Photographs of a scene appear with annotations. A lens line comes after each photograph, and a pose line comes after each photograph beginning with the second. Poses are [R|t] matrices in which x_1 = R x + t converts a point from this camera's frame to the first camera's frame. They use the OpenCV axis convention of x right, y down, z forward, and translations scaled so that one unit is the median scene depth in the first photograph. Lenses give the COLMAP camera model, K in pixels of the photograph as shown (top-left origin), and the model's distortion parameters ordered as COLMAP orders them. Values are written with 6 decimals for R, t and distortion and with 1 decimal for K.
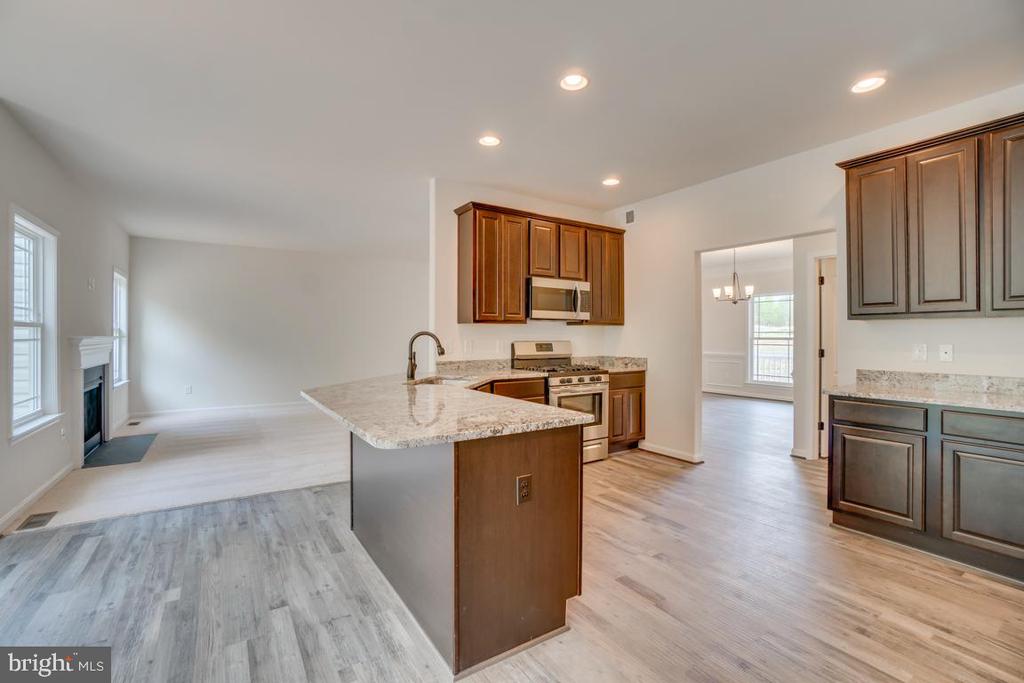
lens RADIAL K [[449.2, 0, 515.3], [0, 449.2, 338.4], [0, 0, 1]] dist [-0.058511, 0.018551]
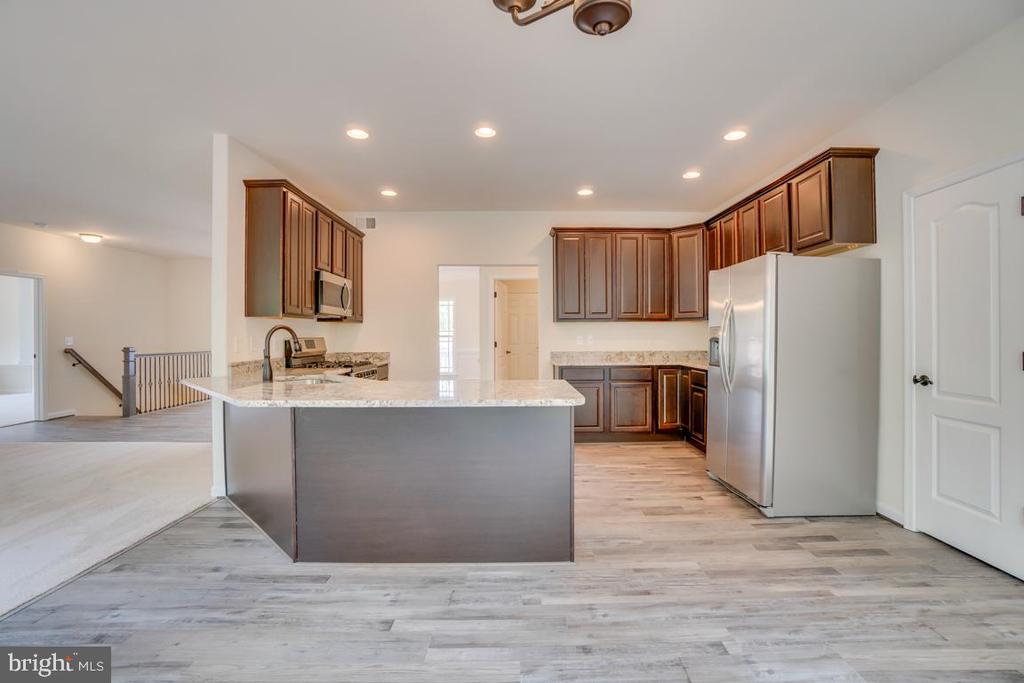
lens RADIAL K [[451.5, 0, 517.7], [0, 451.5, 334.1], [0, 0, 1]] dist [-0.060672, 0.018718]
pose [[0.538646, 0.000303, 0.842532, -0.670415], [0.009685, 0.999932, -0.006551, 0.012444], [-0.842476, 0.011689, 0.538606, 0.160344]]
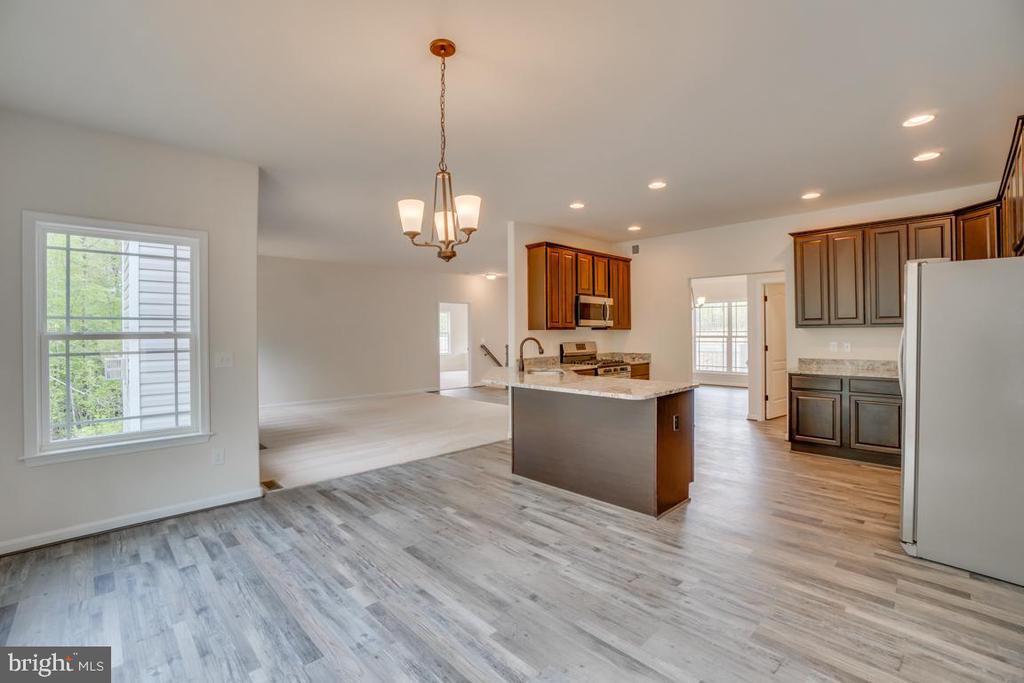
lens RADIAL K [[451.5, 0, 517.7], [0, 451.5, 334.1], [0, 0, 1]] dist [-0.060672, 0.018718]
pose [[0.981736, -0.008846, 0.190041, -0.506977], [0.009514, 0.999951, -0.002601, -0.022293], [-0.190009, 0.004361, 0.981773, -0.381644]]
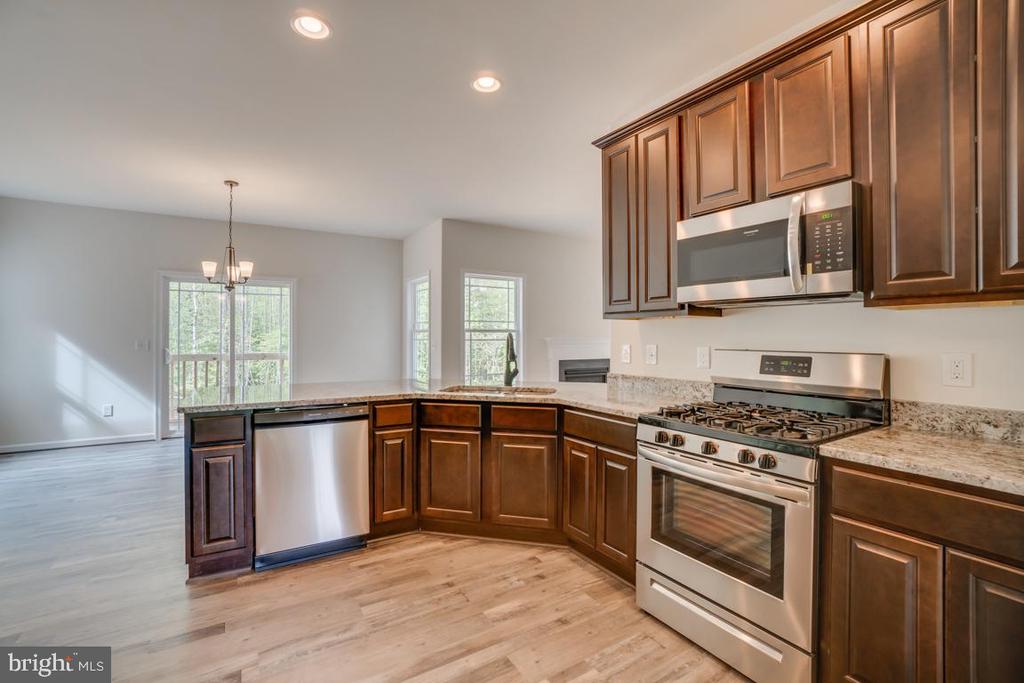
lens RADIAL K [[457.3, 0, 514.2], [0, 457.3, 335.3], [0, 0, 1]] dist [-0.056217, 0.019844]
pose [[-0.035266, 0.000176, -0.999378, 0.687571], [-0.004601, 0.999989, 0.000338, -0.010510], [0.999367, 0.004610, -0.035265, 1.025304]]
